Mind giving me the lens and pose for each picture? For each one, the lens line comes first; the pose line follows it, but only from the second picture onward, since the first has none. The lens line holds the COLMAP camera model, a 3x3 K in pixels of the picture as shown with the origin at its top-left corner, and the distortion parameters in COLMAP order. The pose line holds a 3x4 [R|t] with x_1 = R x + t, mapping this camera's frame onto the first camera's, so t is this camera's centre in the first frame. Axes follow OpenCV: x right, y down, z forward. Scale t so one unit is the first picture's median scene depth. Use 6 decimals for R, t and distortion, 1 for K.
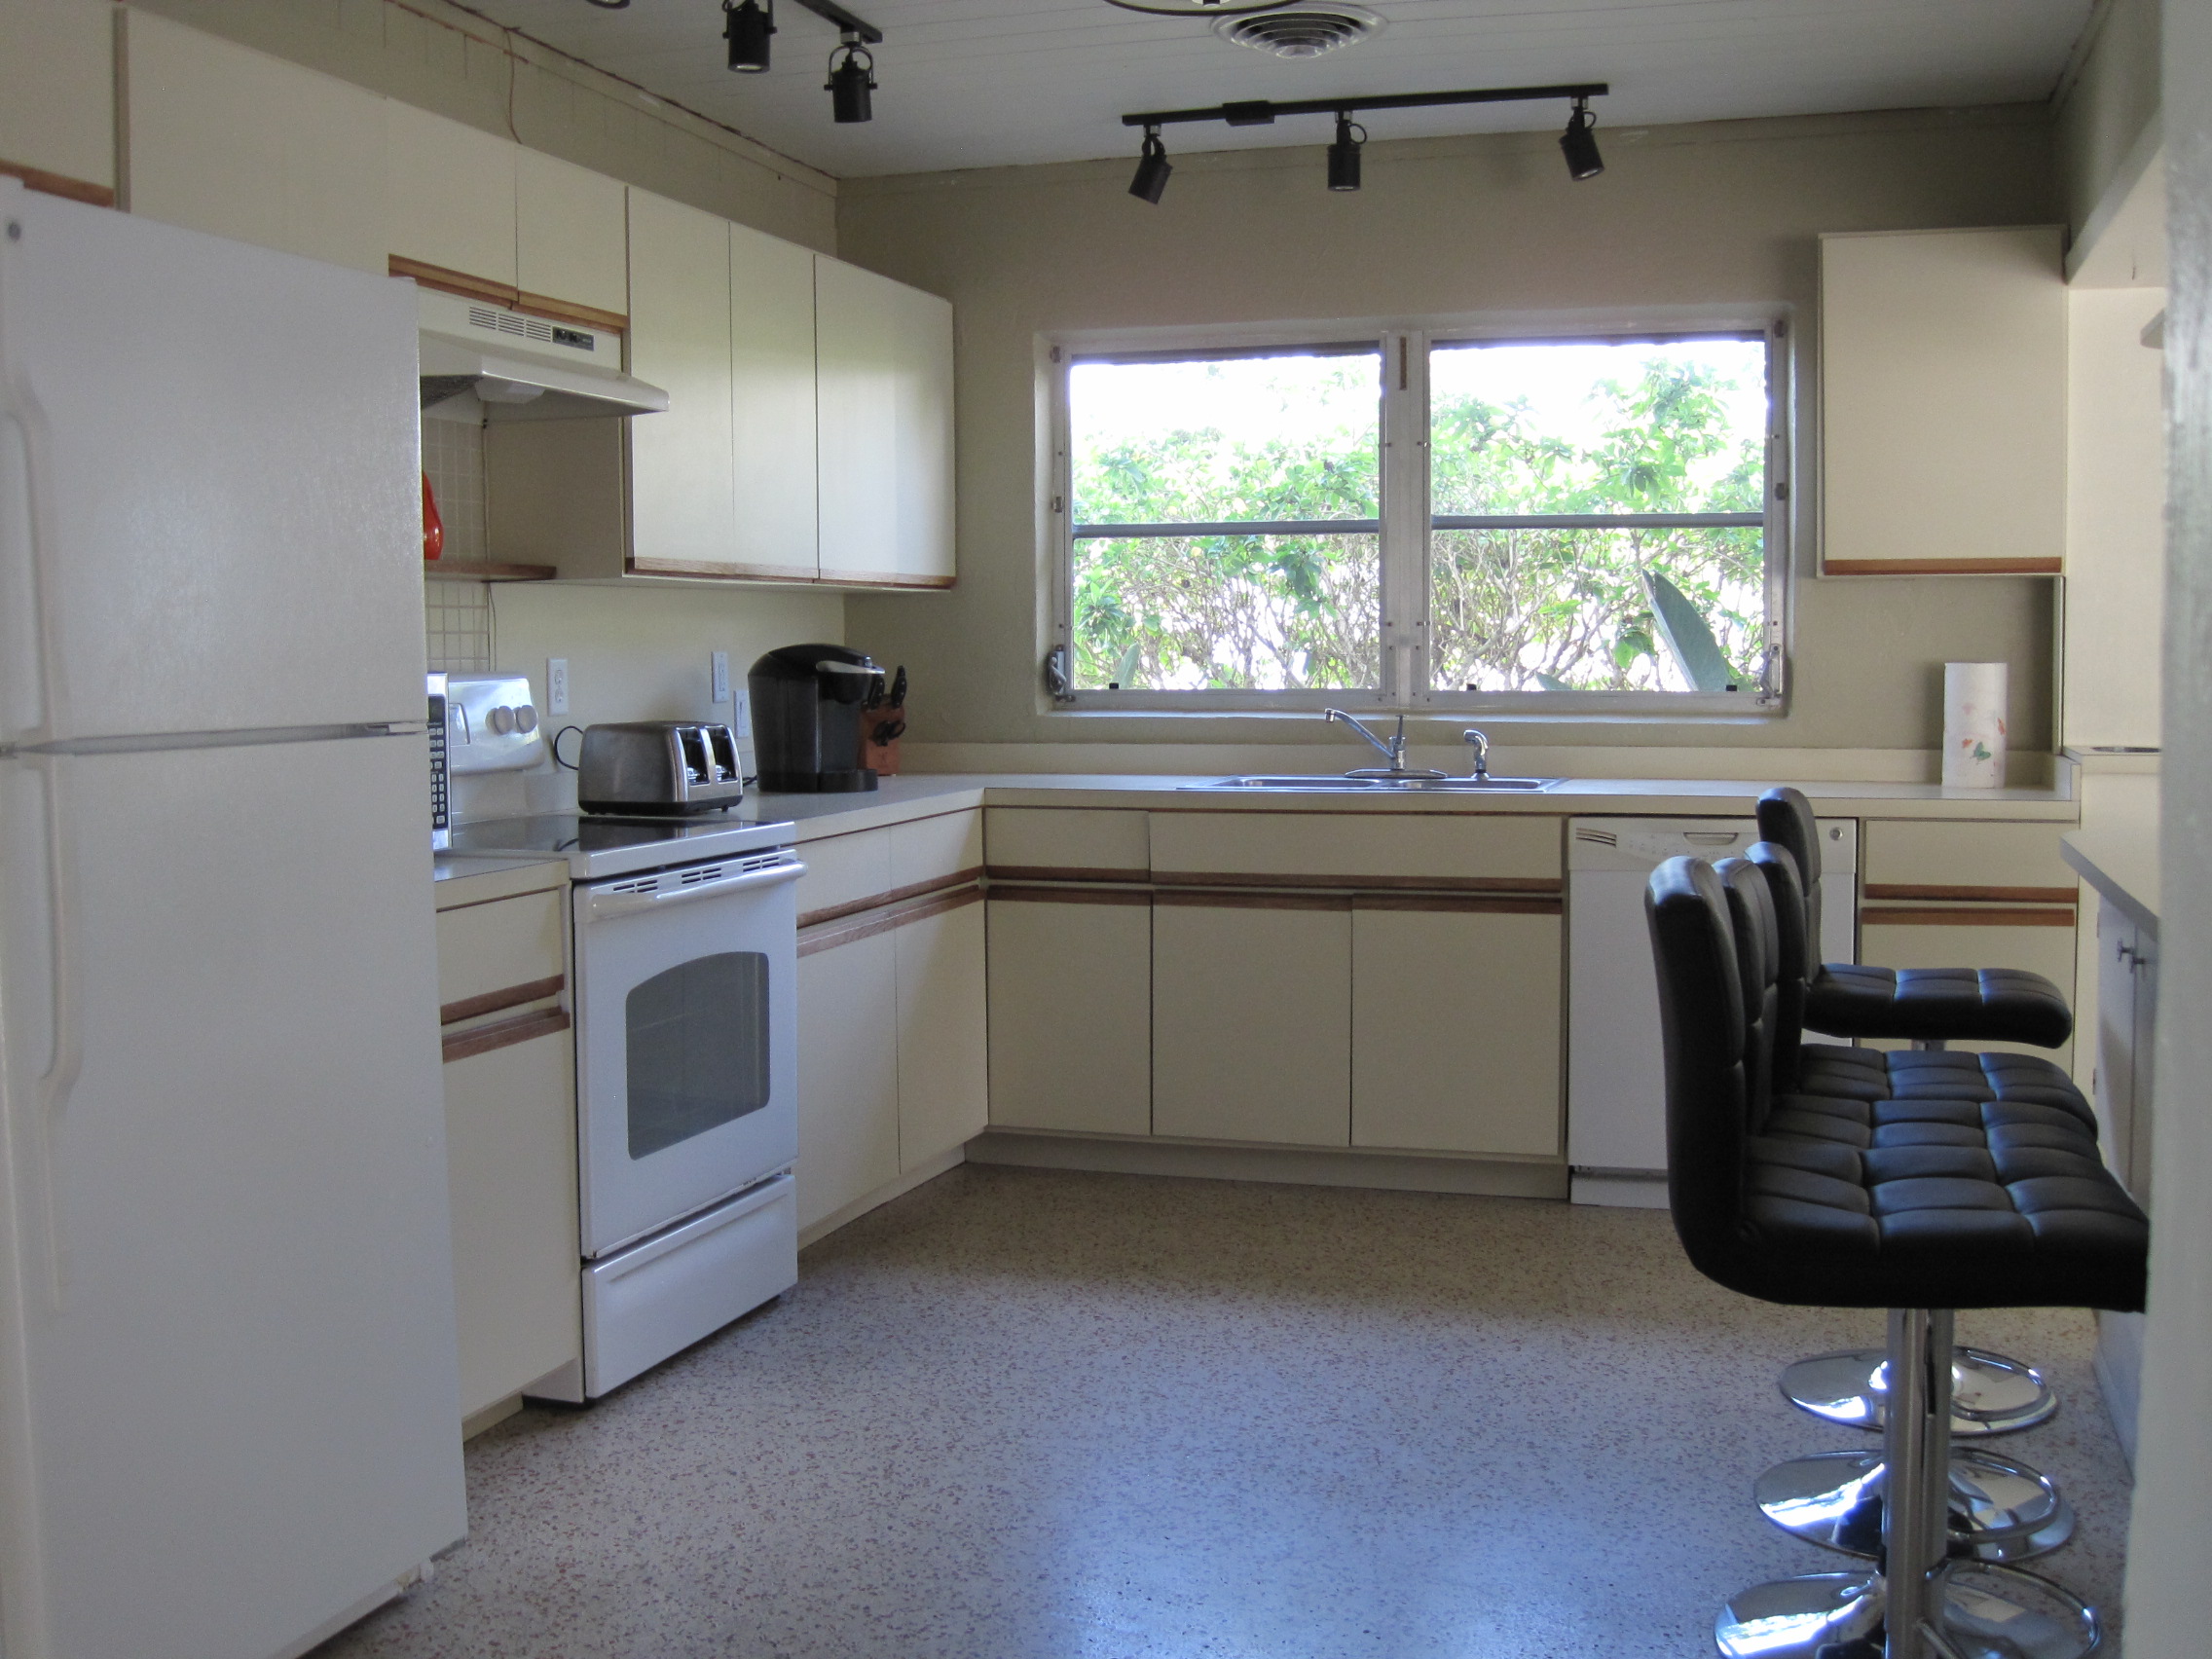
lens RADIAL K [[2318.2, 0, 1127.7], [0, 2318.2, 824.5], [0, 0, 1]] dist [-0.111179, 0.000000]
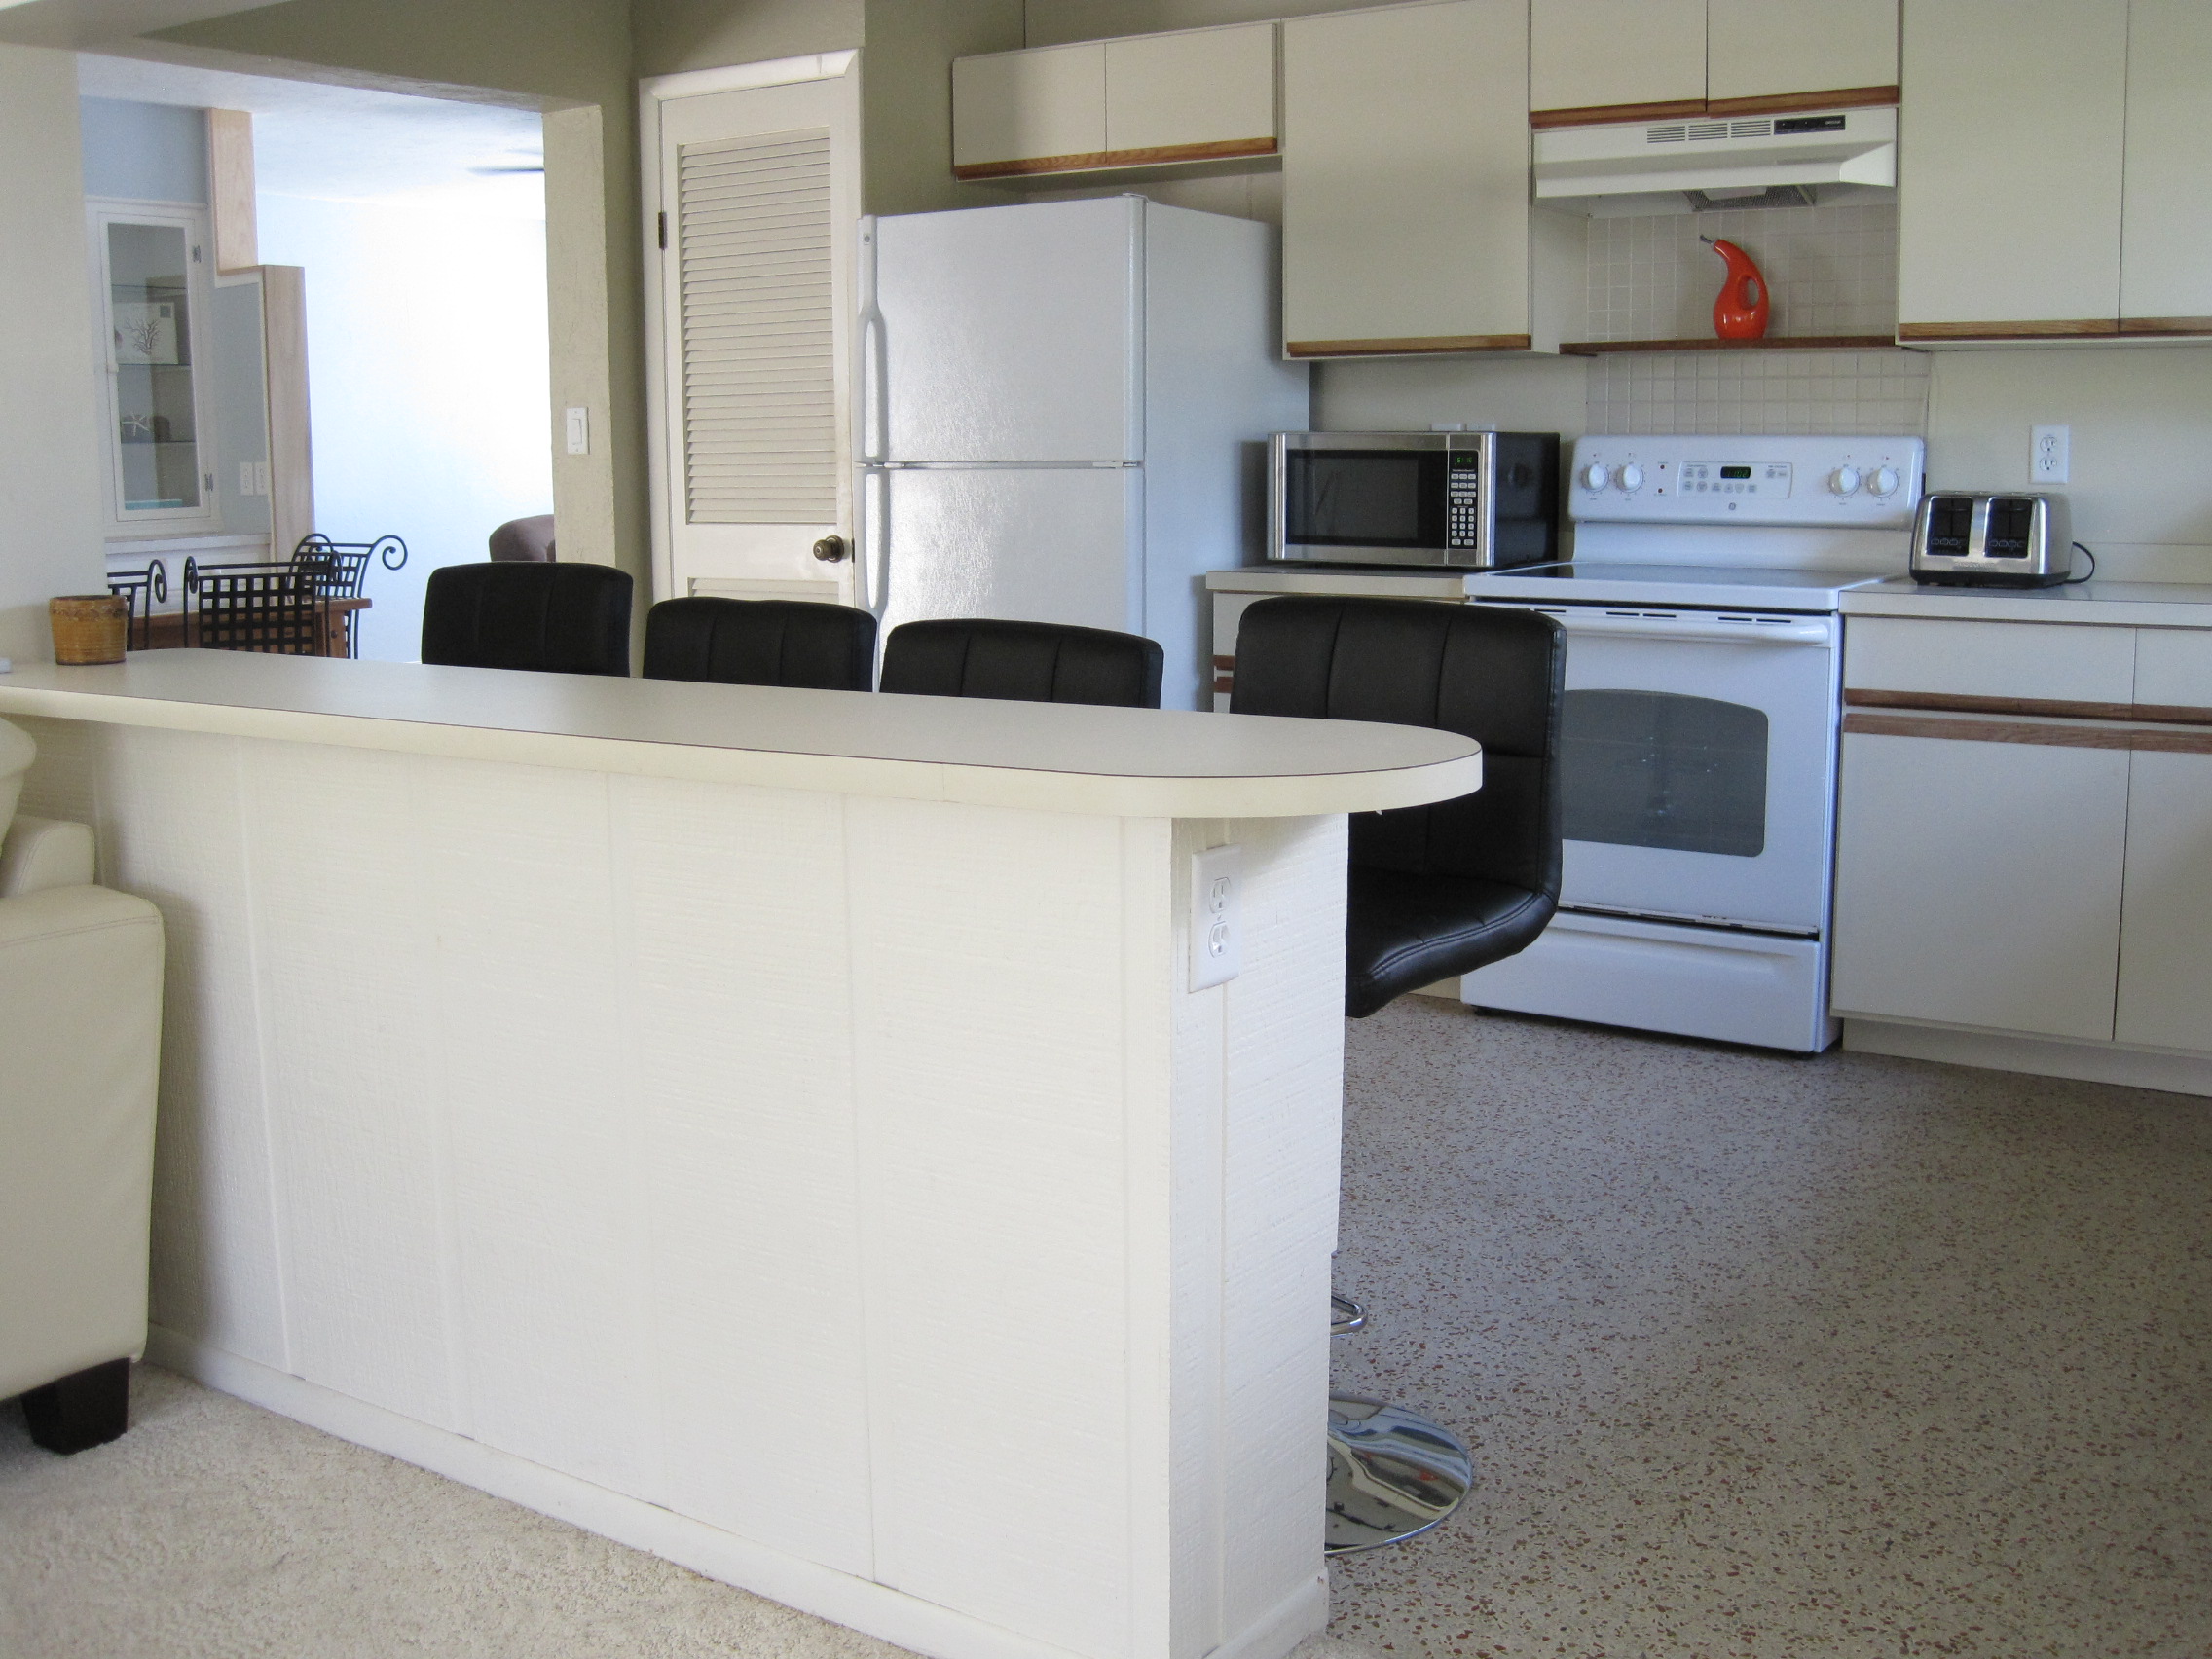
lens RADIAL K [[2318.2, 0, 1125.4], [0, 2318.2, 824.5], [0, 0, 1]] dist [-0.111179, 0.000000]
pose [[-0.277732, 0.162414, -0.946830, 0.840789], [-0.064371, 0.980243, 0.187027, -0.063488], [0.958500, 0.112892, -0.261790, 0.932941]]
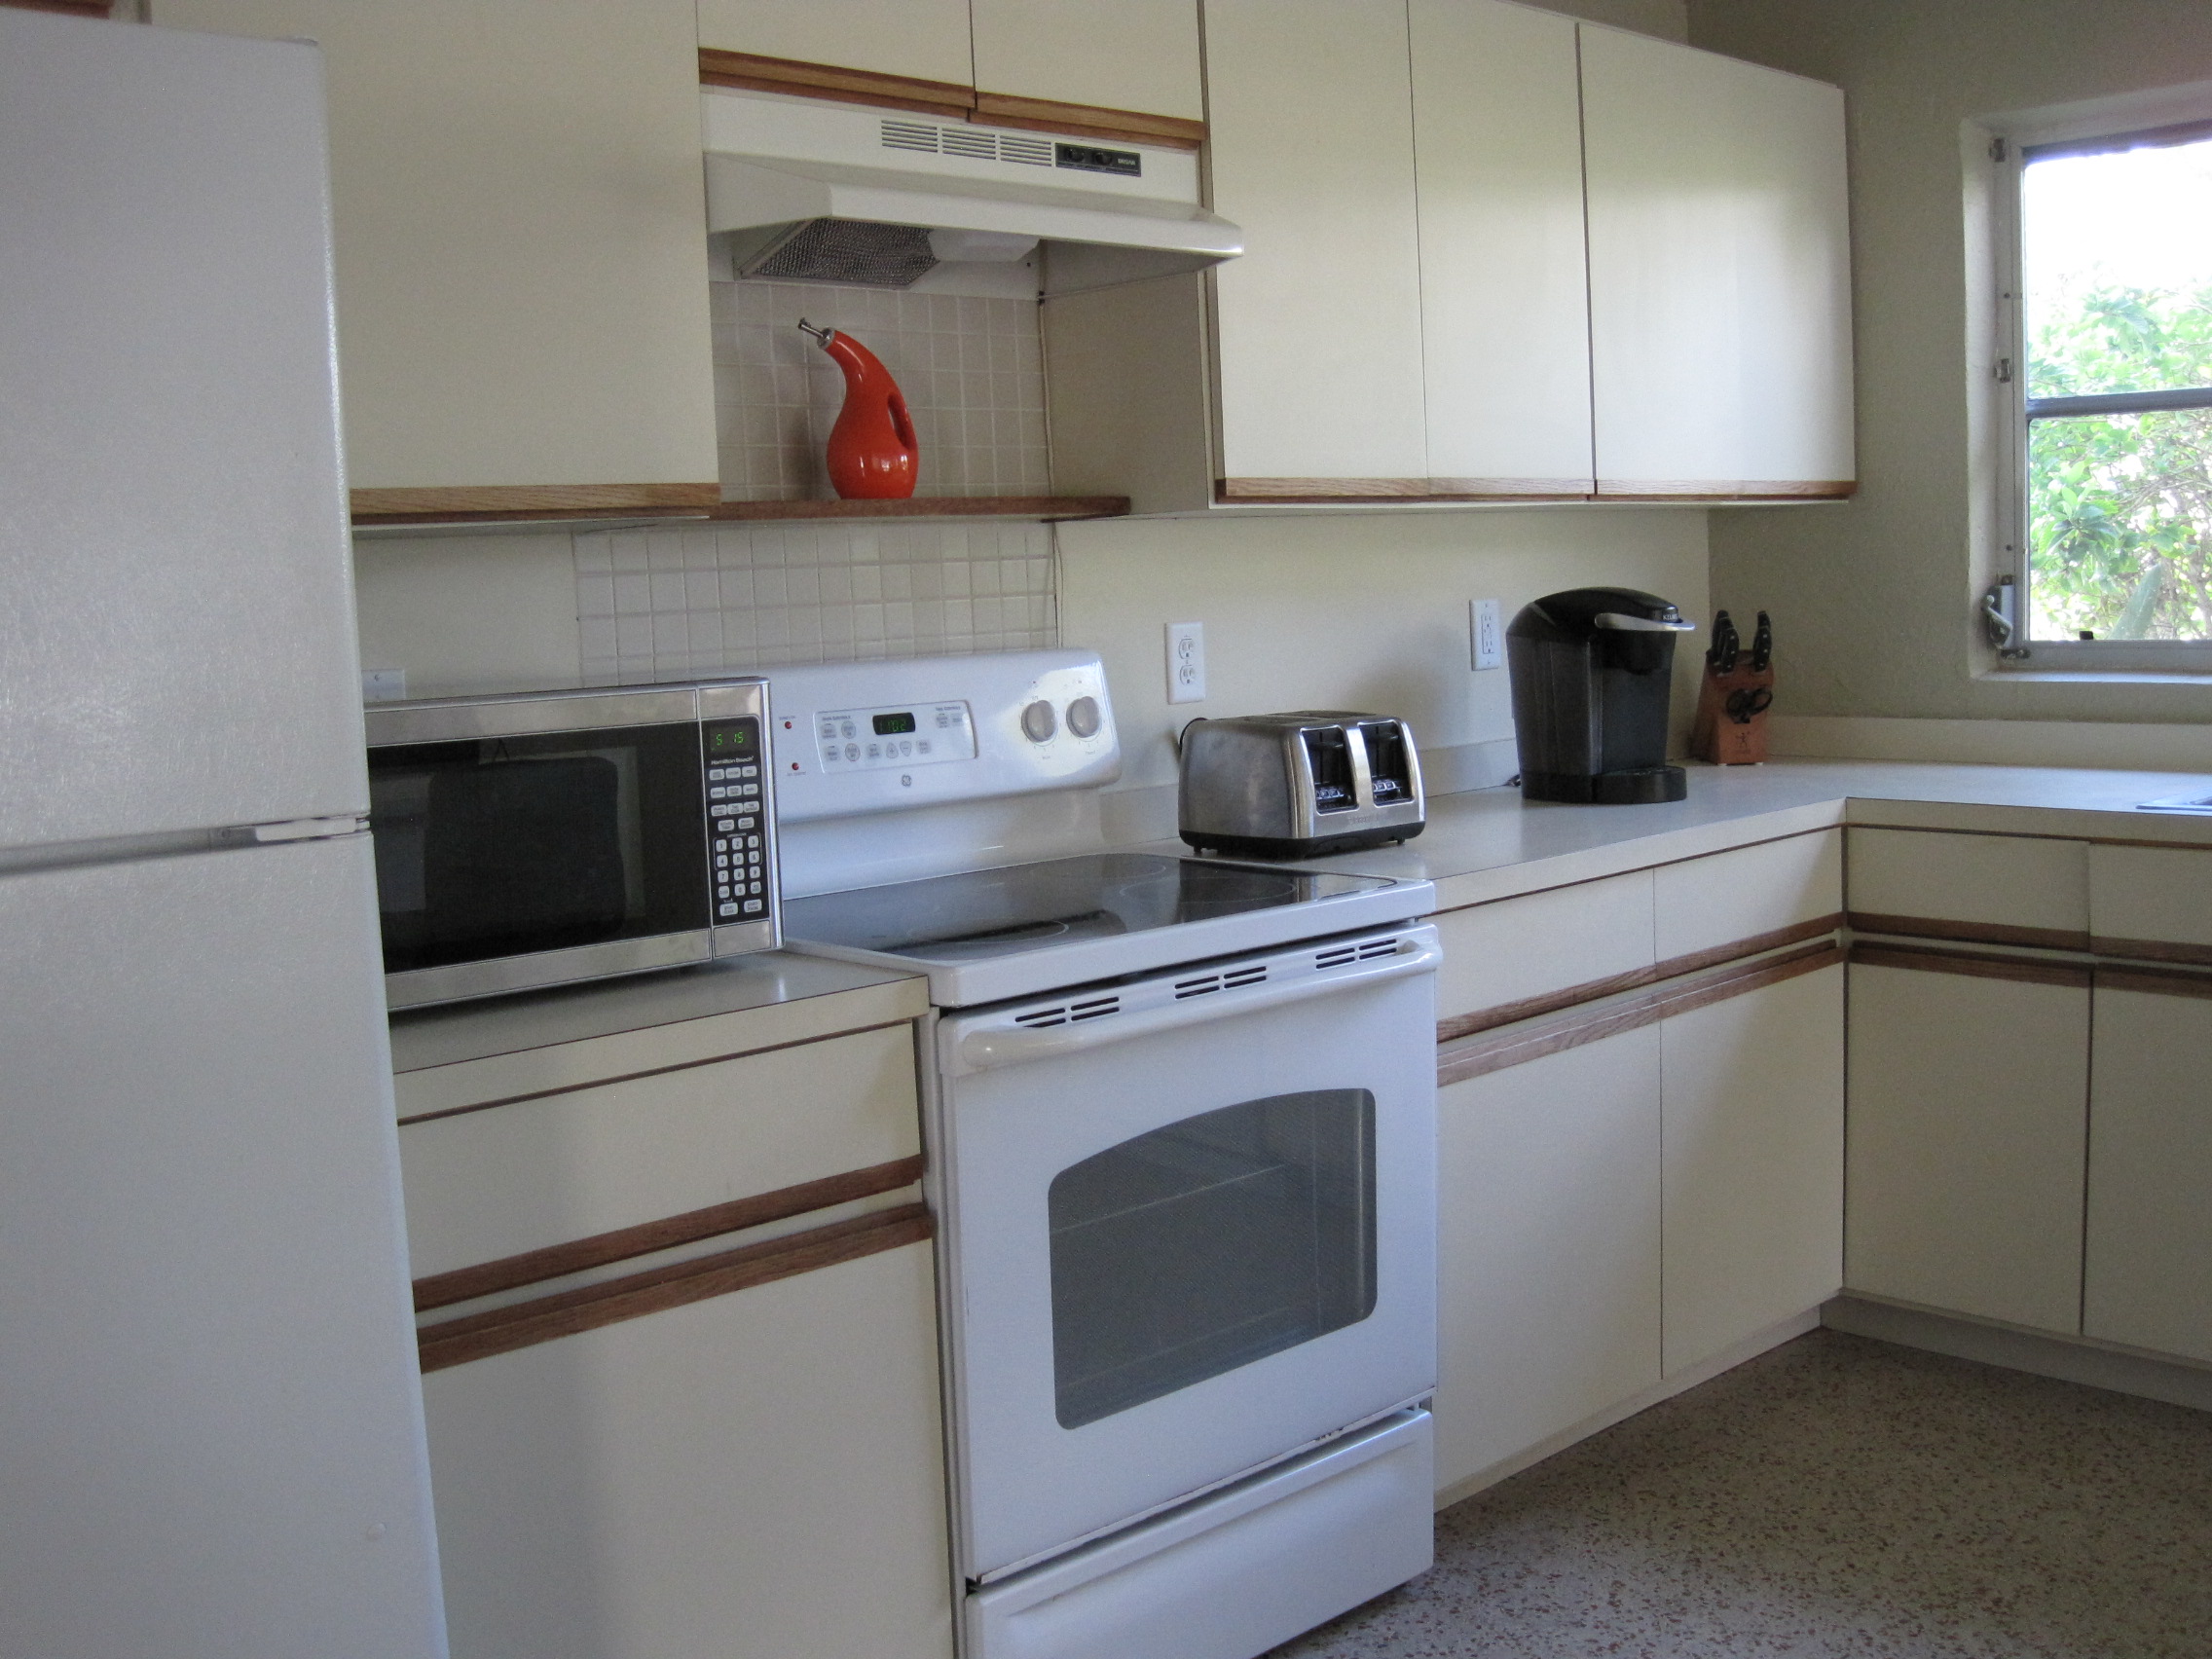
lens RADIAL K [[2318.2, 0, 1157.6], [0, 2318.2, 834.7], [0, 0, 1]] dist [-0.111179, 0.000000]
pose [[0.884242, 0.027704, -0.466207, 0.086187], [-0.005110, 0.998753, 0.049659, -0.044083], [0.467001, -0.041529, 0.883281, 0.374150]]
